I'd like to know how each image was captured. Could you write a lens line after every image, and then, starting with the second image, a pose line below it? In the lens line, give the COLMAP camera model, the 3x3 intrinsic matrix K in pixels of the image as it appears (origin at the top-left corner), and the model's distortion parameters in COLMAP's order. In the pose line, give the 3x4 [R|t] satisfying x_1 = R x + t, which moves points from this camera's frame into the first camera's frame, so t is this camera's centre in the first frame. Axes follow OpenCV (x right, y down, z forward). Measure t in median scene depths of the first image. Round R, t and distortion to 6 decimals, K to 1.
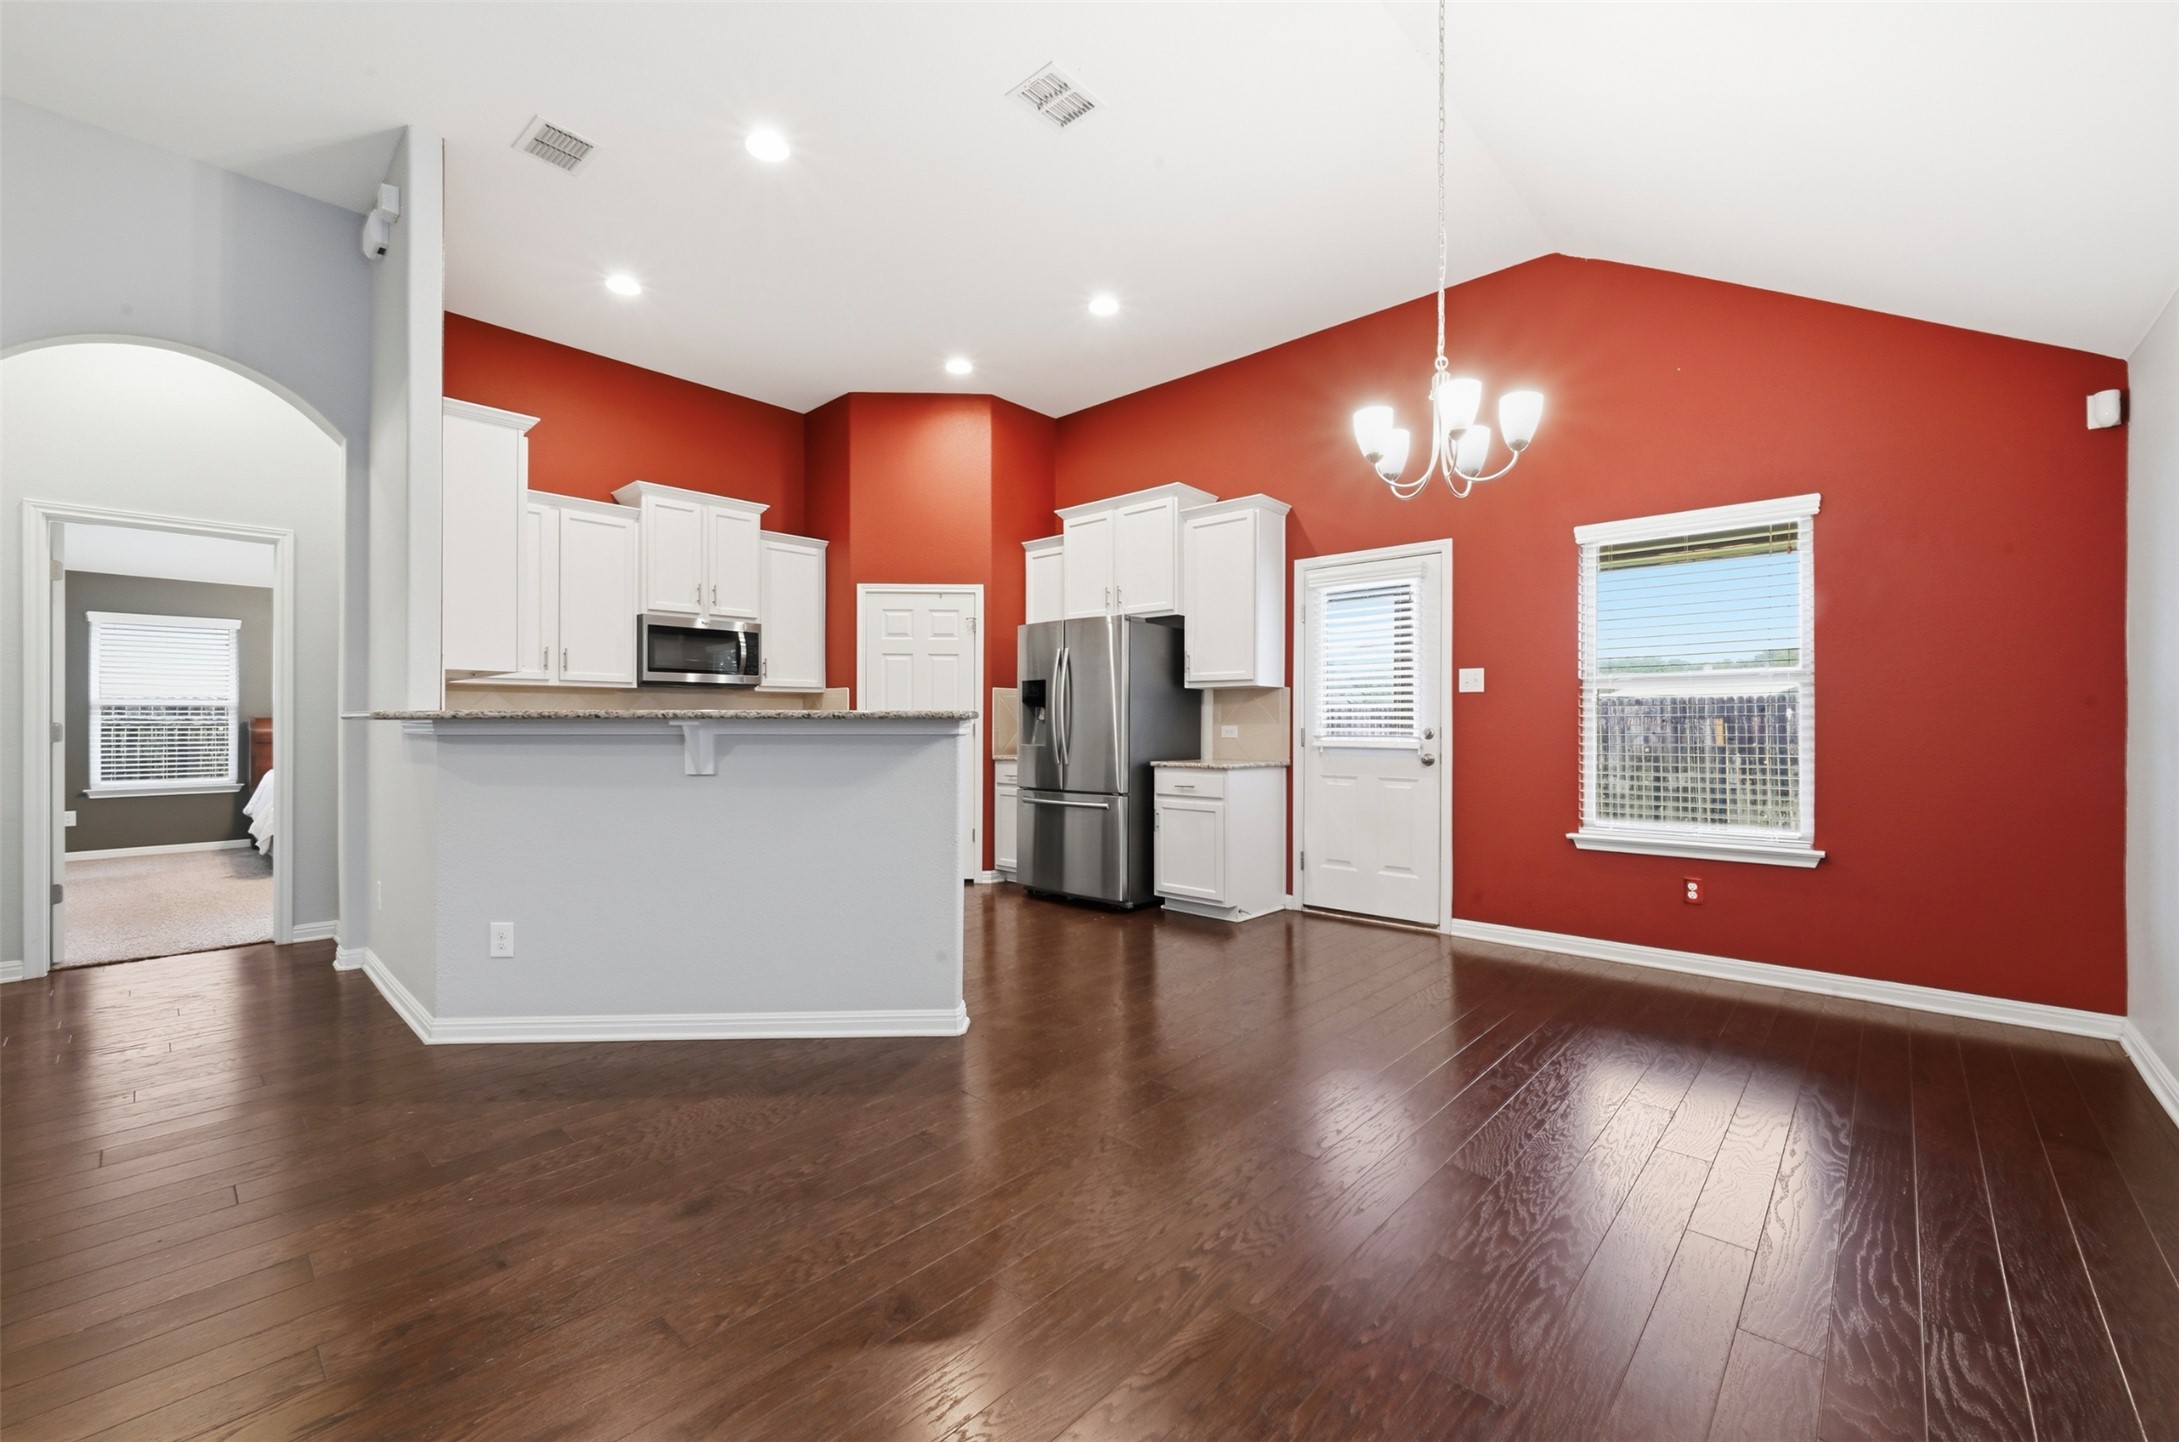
lens RADIAL K [[861.1, 0, 1103.0], [0, 861.1, 722.5], [0, 0, 1]] dist [-0.002906, 0.000528]
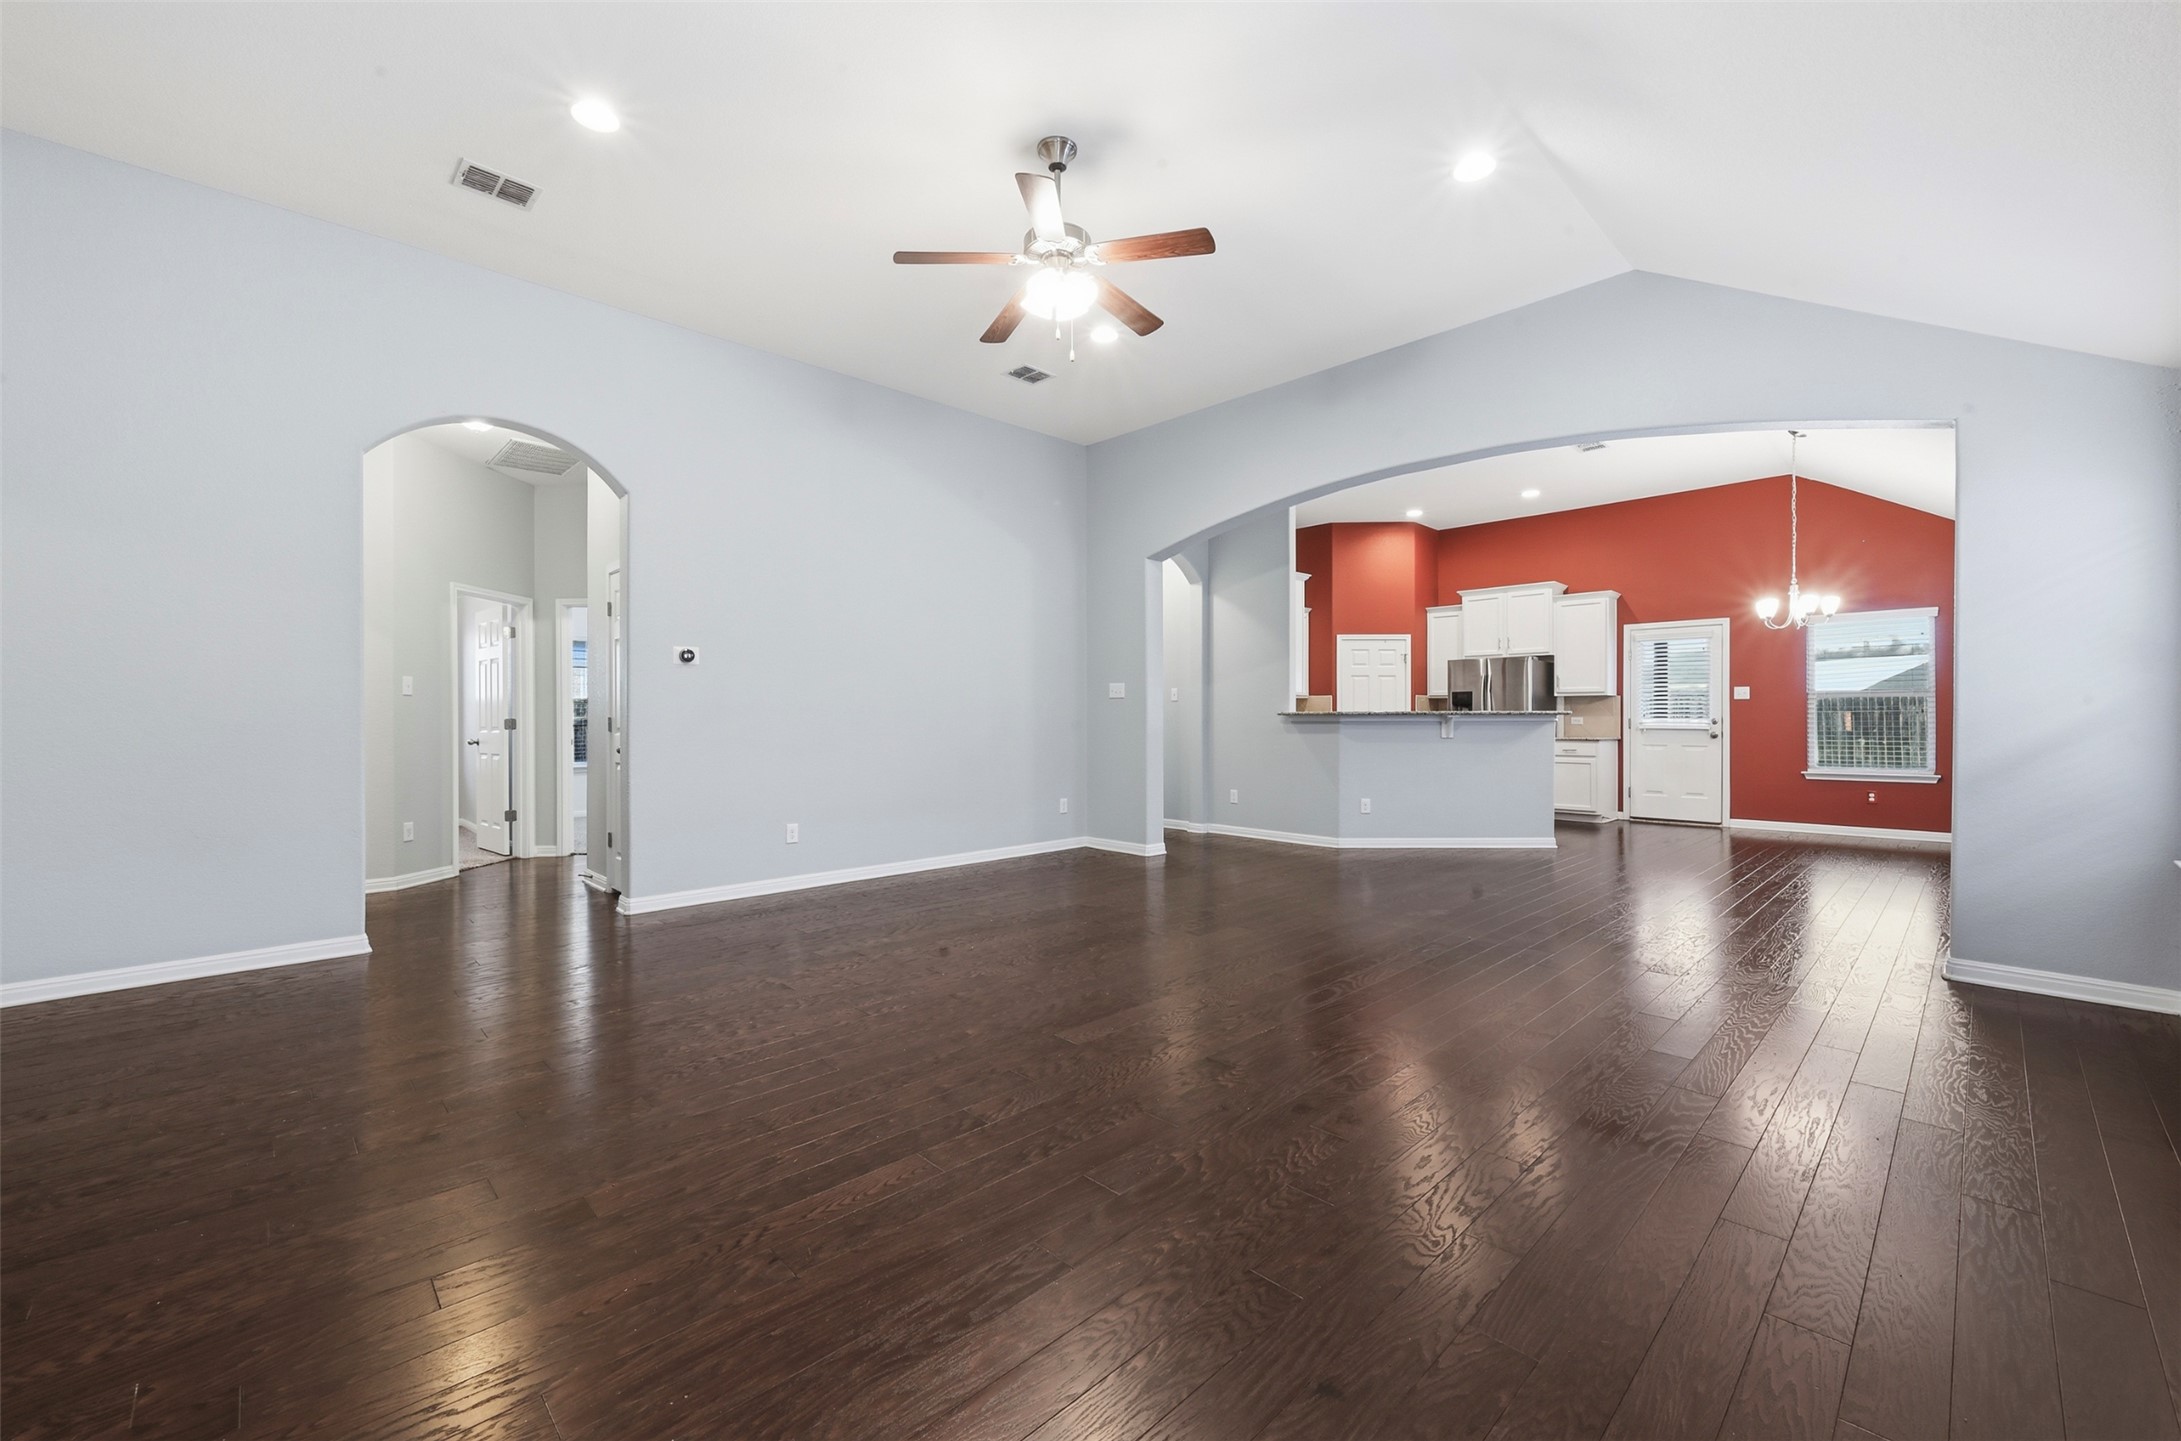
lens RADIAL K [[861.9, 0, 1093.0], [0, 861.9, 723.0], [0, 0, 1]] dist [-0.002906, 0.000528]
pose [[0.997392, -0.003487, -0.072097, -0.753541], [0.004167, 0.999948, 0.009290, -0.005702], [0.072061, -0.009566, 0.997354, -0.869786]]
